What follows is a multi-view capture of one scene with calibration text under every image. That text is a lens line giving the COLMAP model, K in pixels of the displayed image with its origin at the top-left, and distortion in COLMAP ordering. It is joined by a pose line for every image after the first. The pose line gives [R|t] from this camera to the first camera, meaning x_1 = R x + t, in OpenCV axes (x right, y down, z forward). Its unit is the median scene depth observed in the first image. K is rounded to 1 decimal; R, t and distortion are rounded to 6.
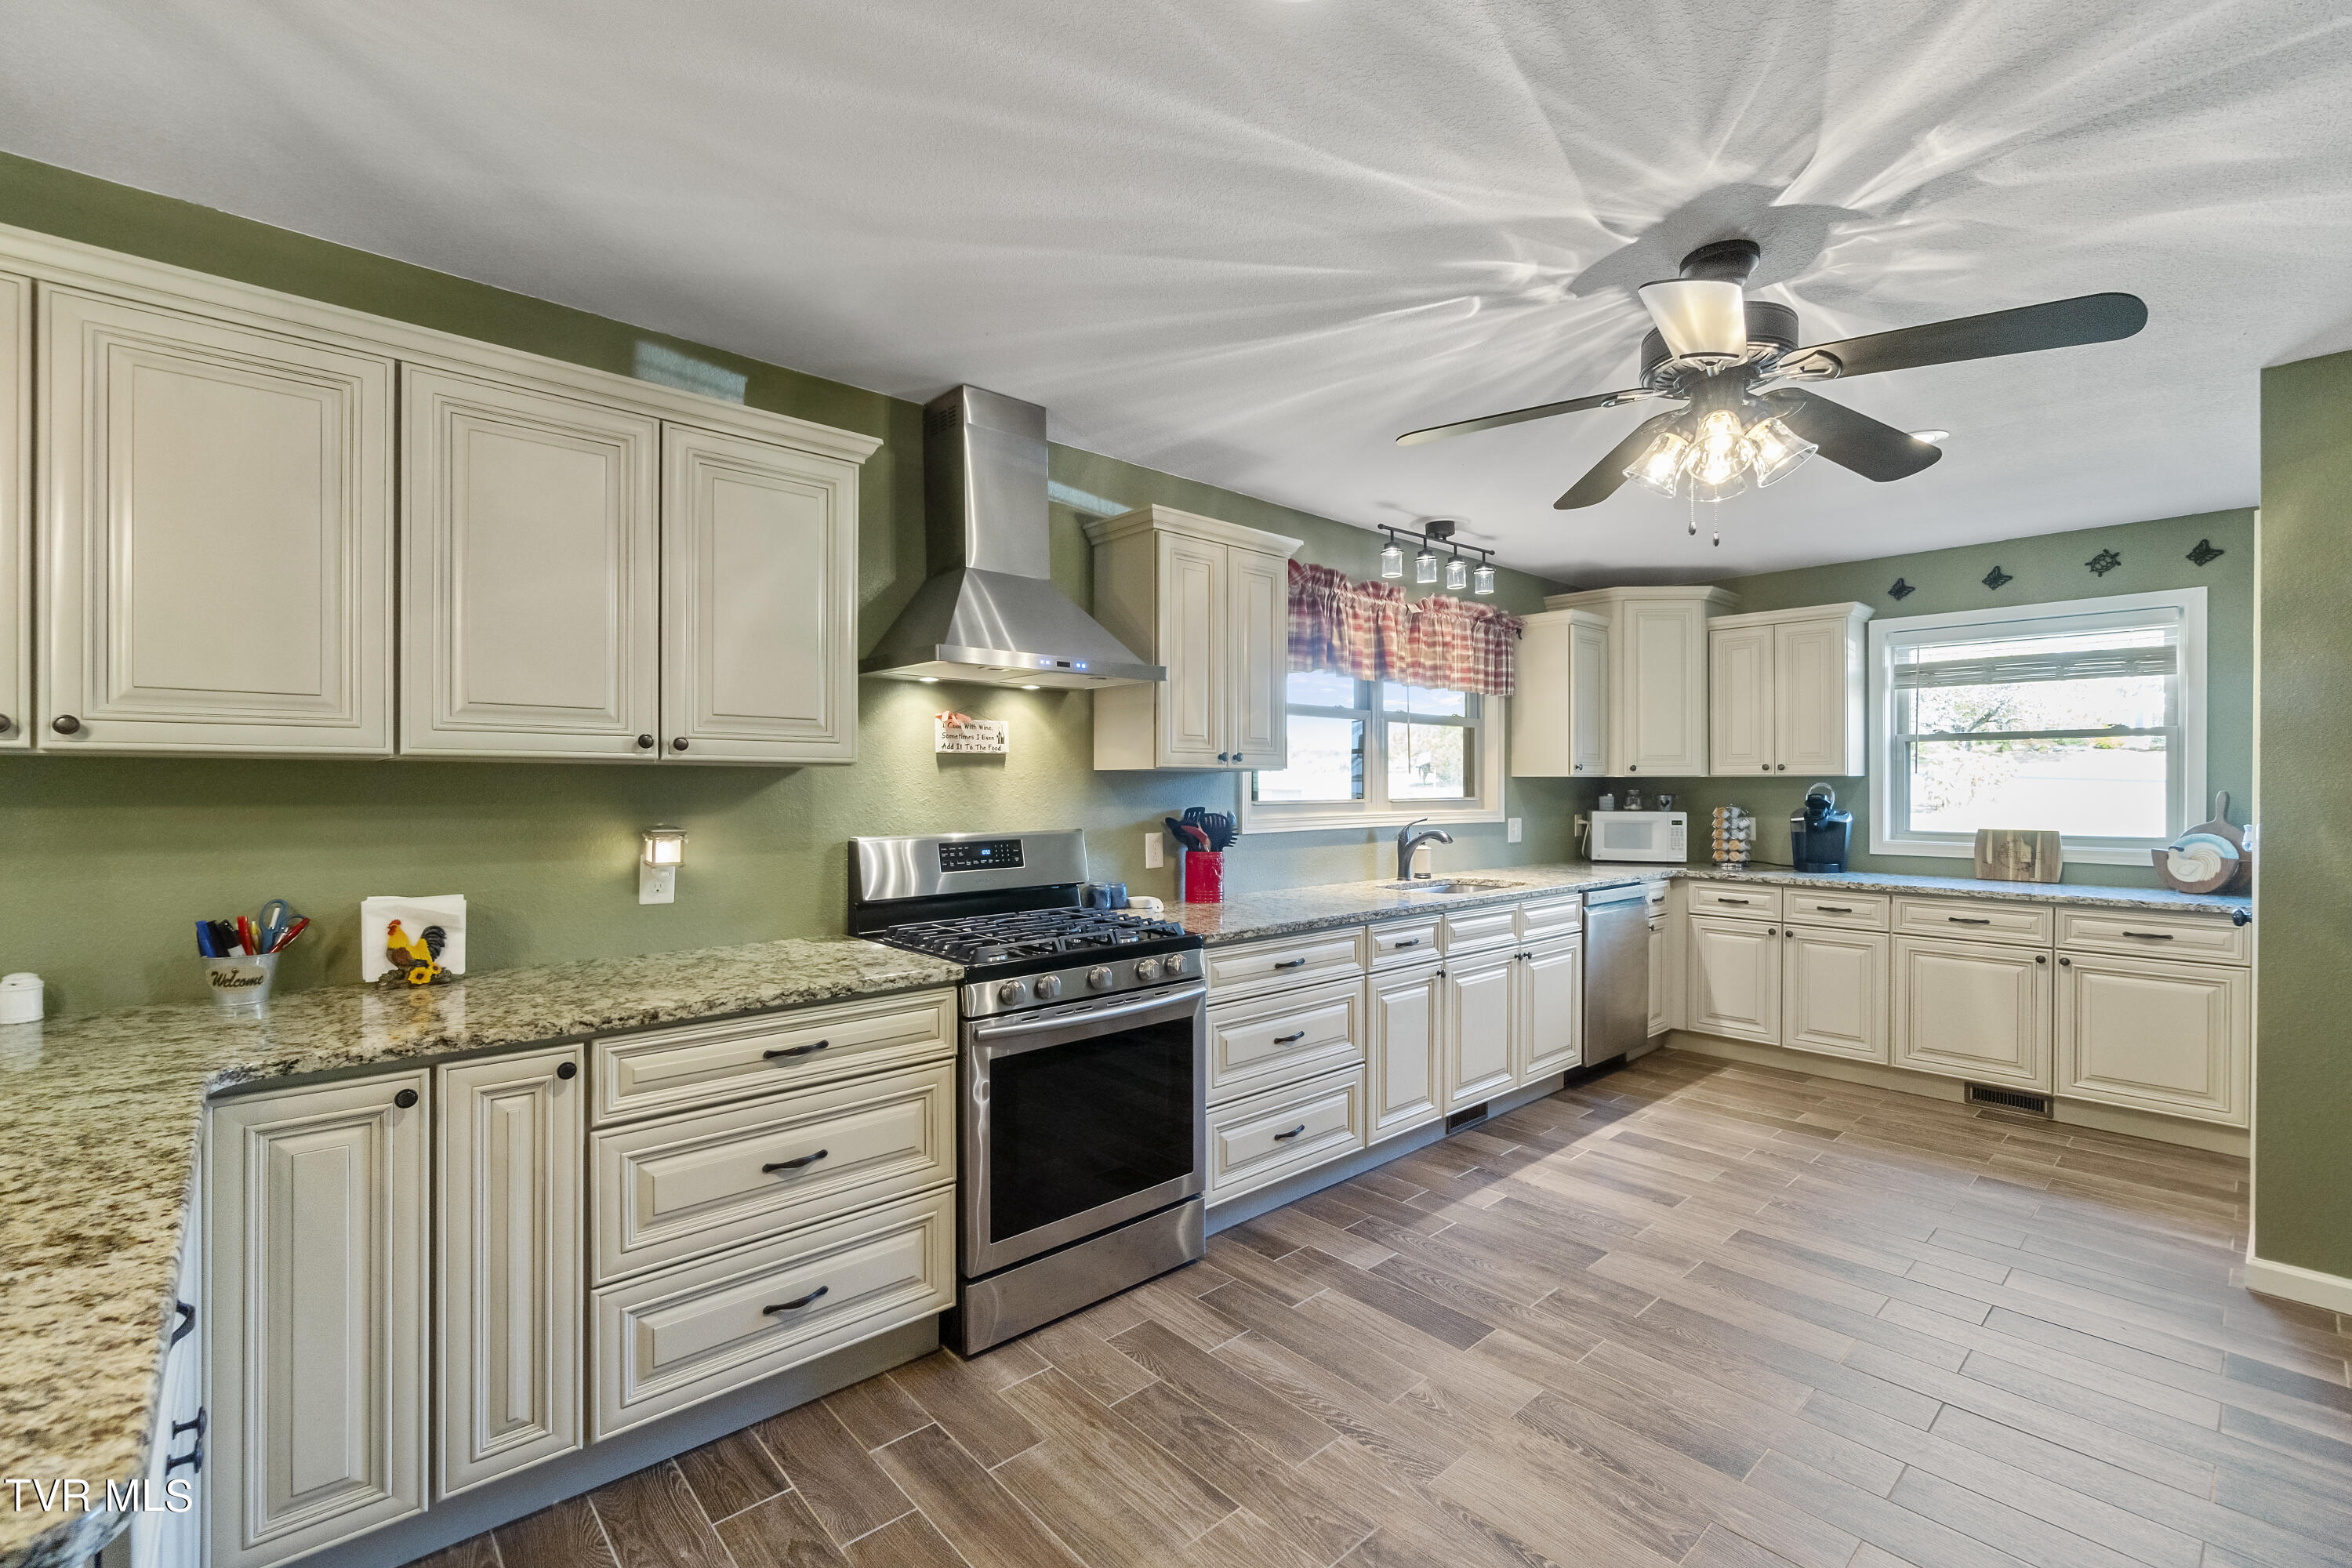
lens RADIAL K [[1023.8, 0, 1162.8], [0, 1023.8, 784.8], [0, 0, 1]] dist [-0.005946, 0.002222]
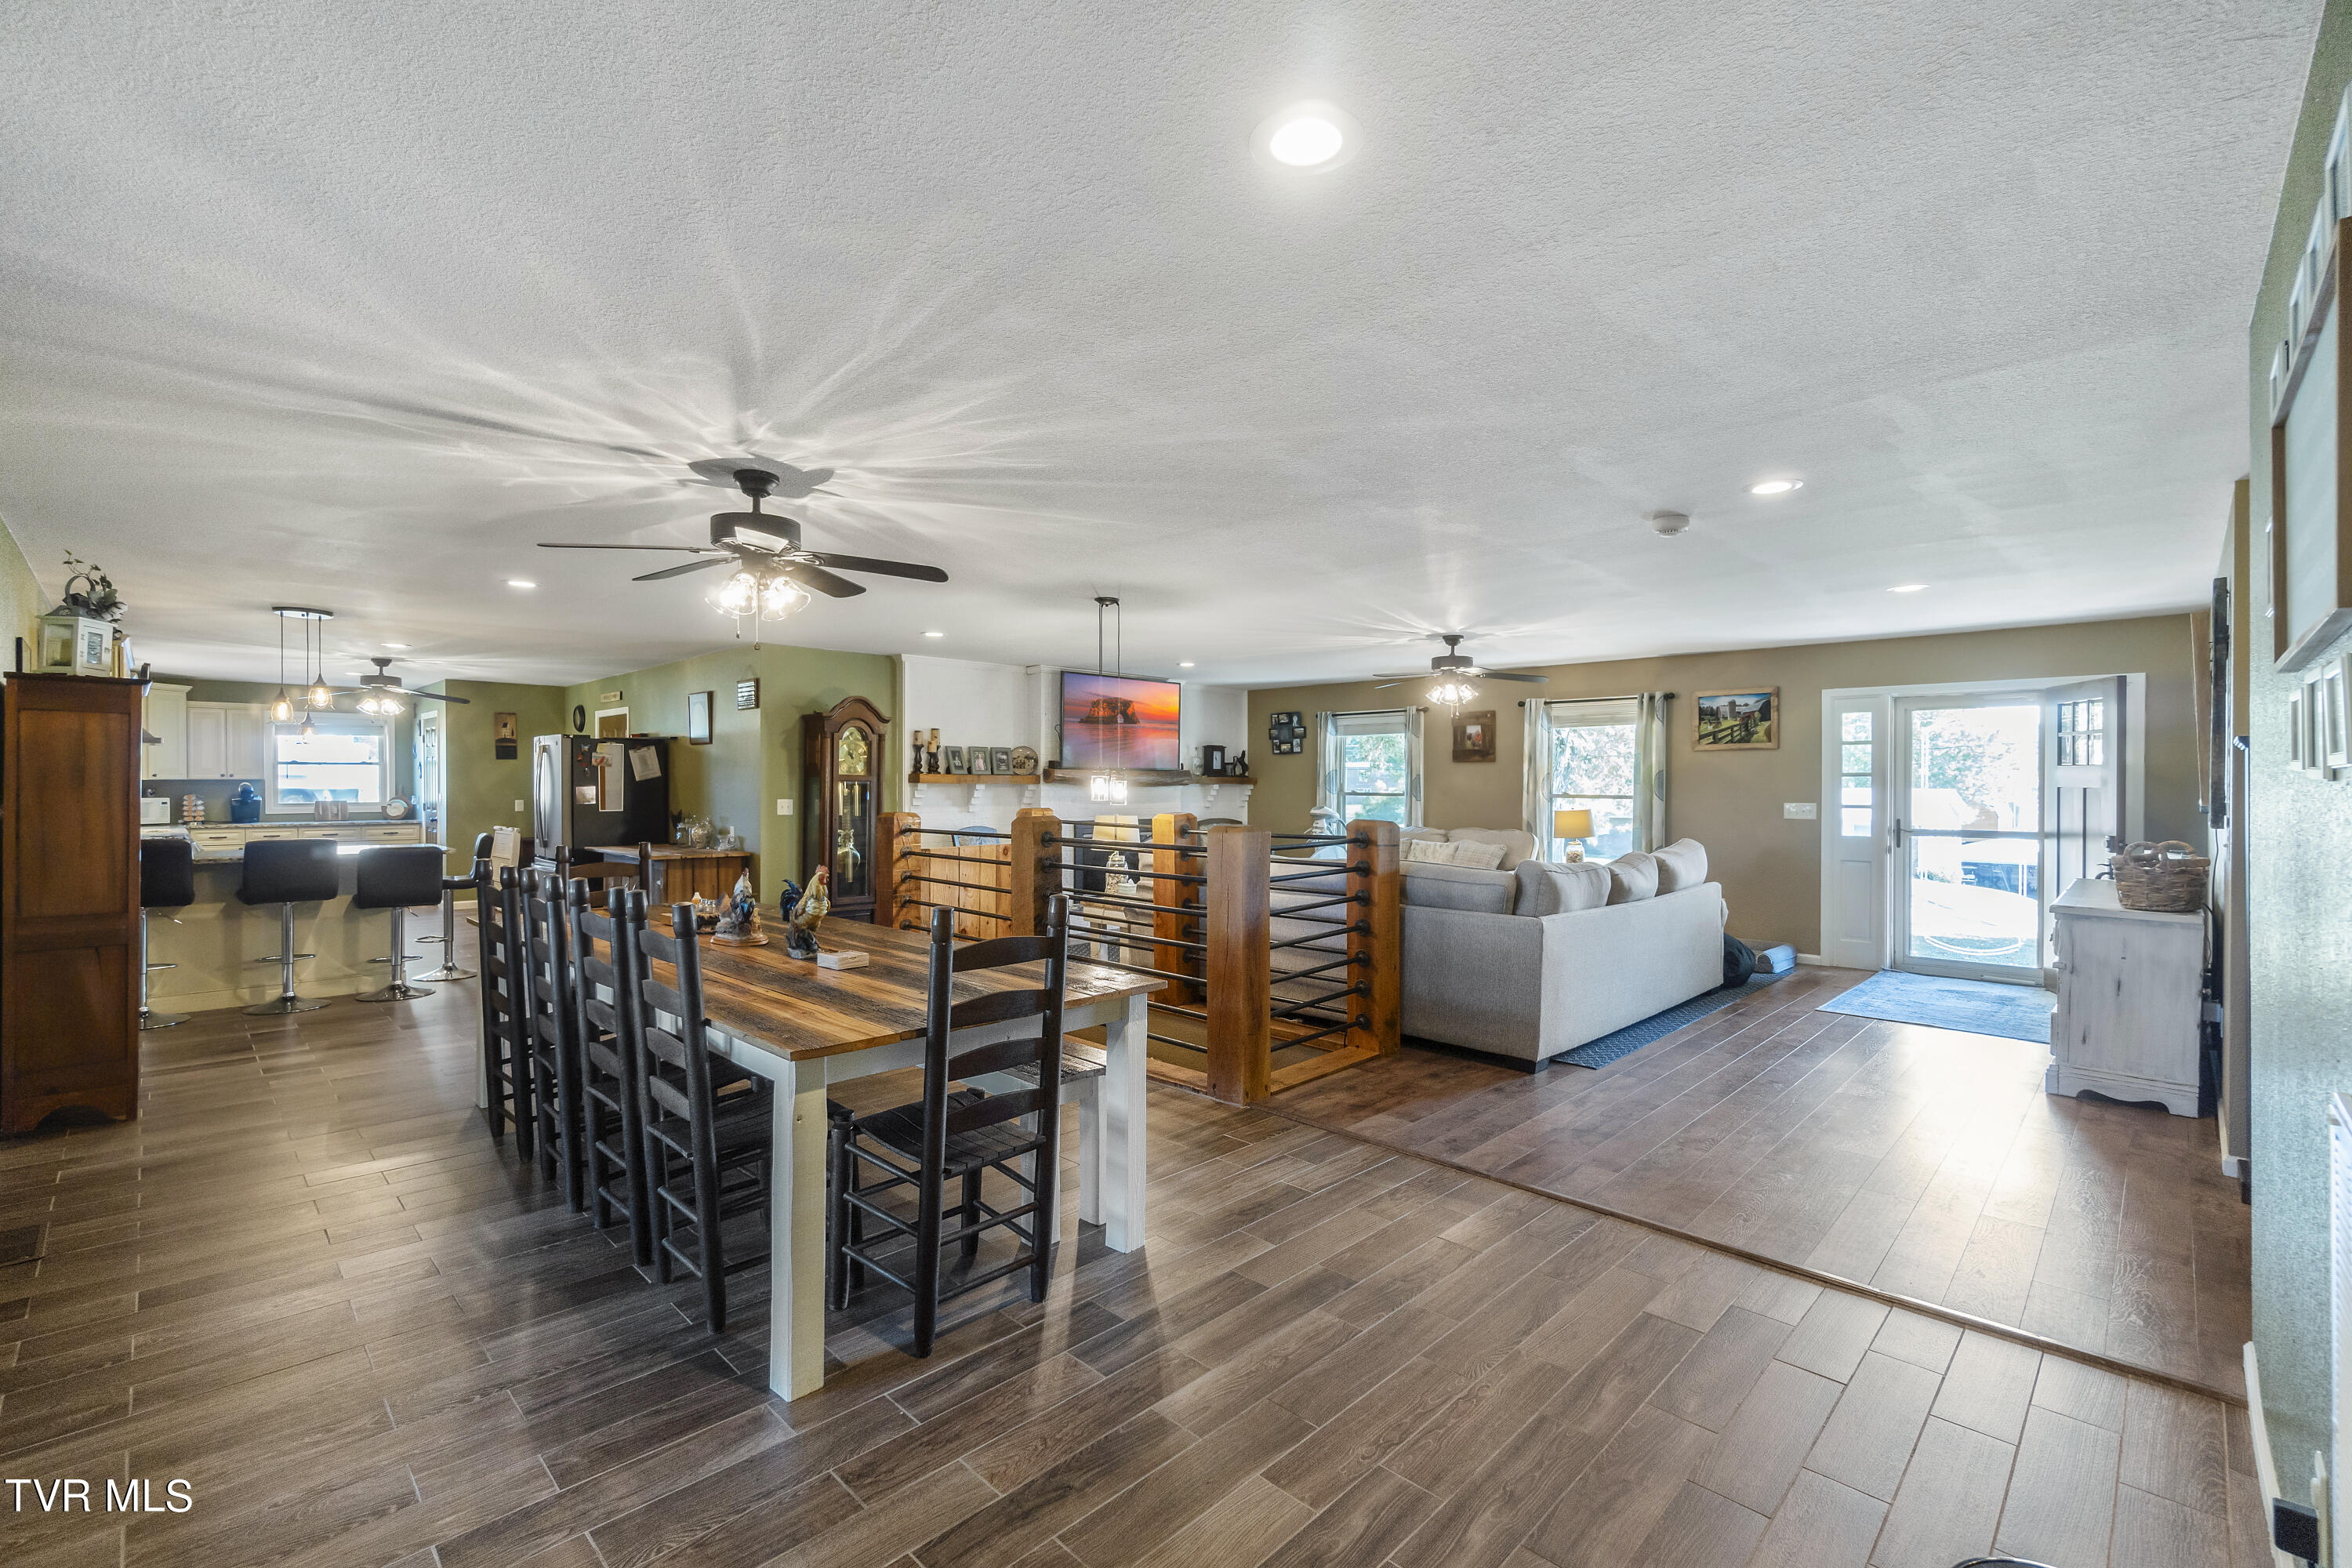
lens RADIAL K [[1023.8, 0, 1176.6], [0, 1023.8, 788.5], [0, 0, 1]] dist [-0.005946, 0.002222]
pose [[-0.055980, -0.008745, 0.998394, -2.055673], [0.001081, 0.999961, 0.008819, -0.008523], [-0.998431, 0.001573, -0.055968, -1.088099]]
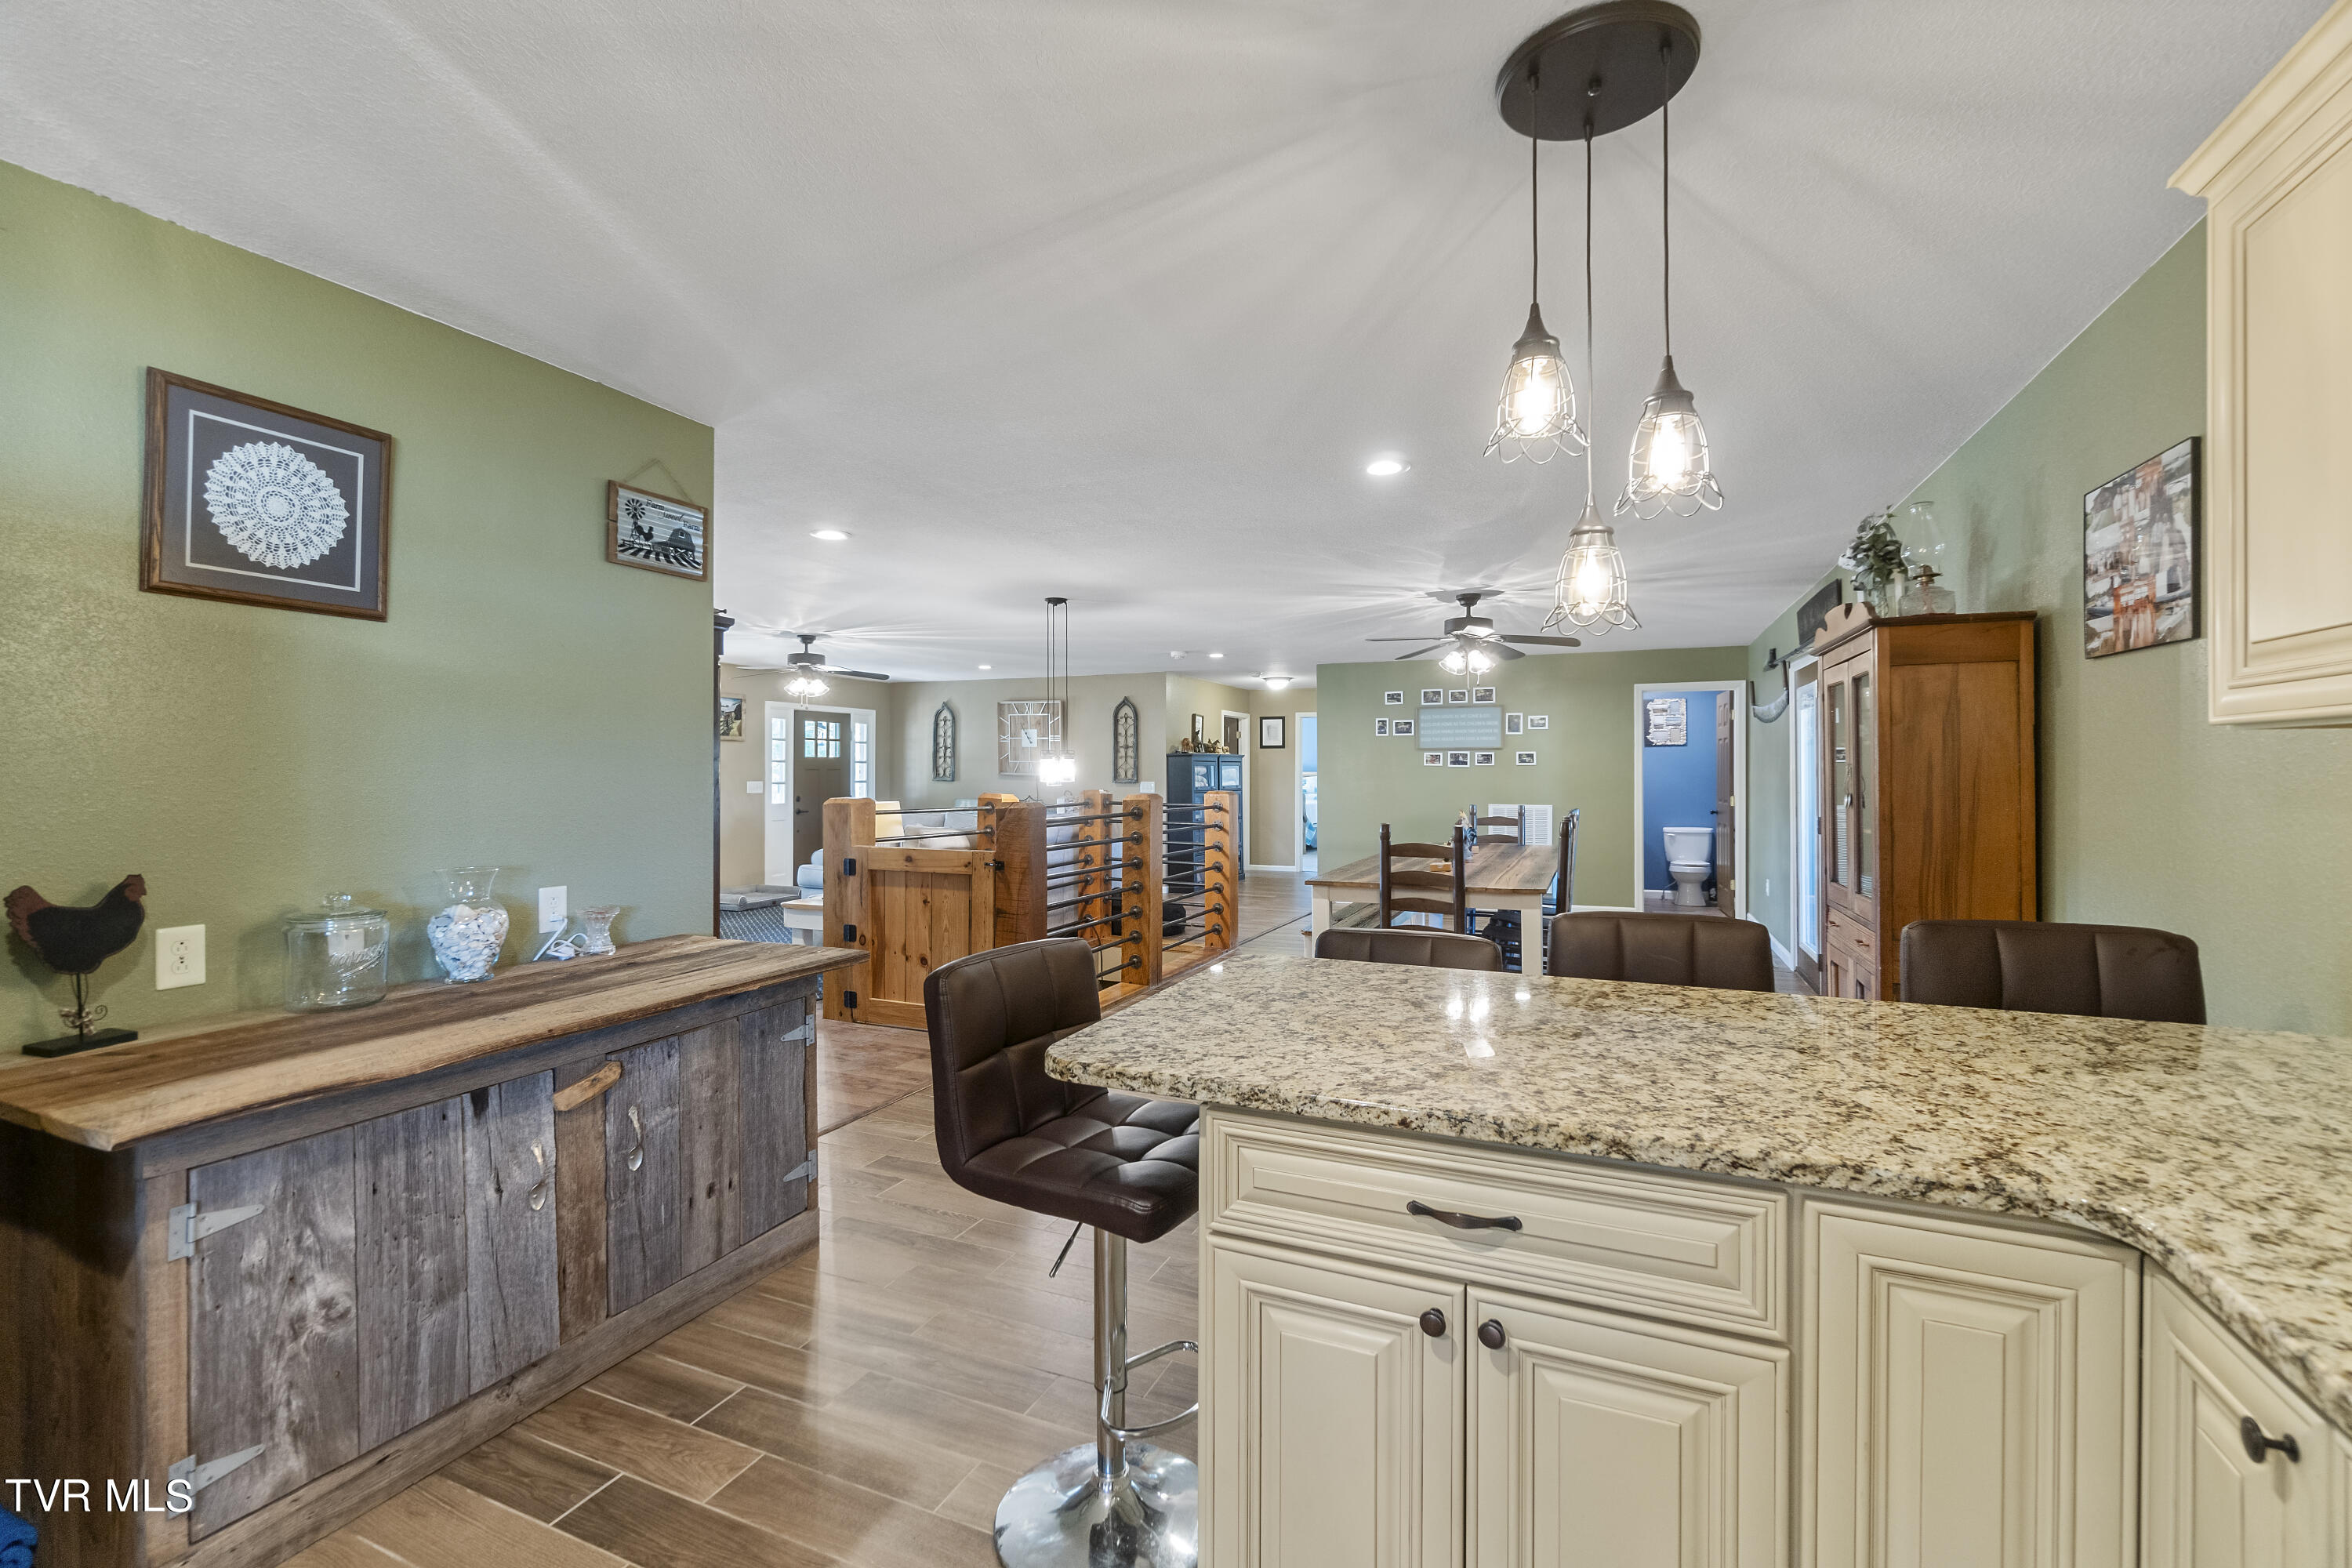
lens RADIAL K [[1023.8, 0, 1148.9], [0, 1023.8, 770.1], [0, 0, 1]] dist [-0.005946, 0.002222]
pose [[-0.917456, -0.004145, -0.397817, -0.040362], [-0.004666, 0.999989, 0.000342, 0.002158], [0.397811, 0.002170, -0.917465, 0.503578]]
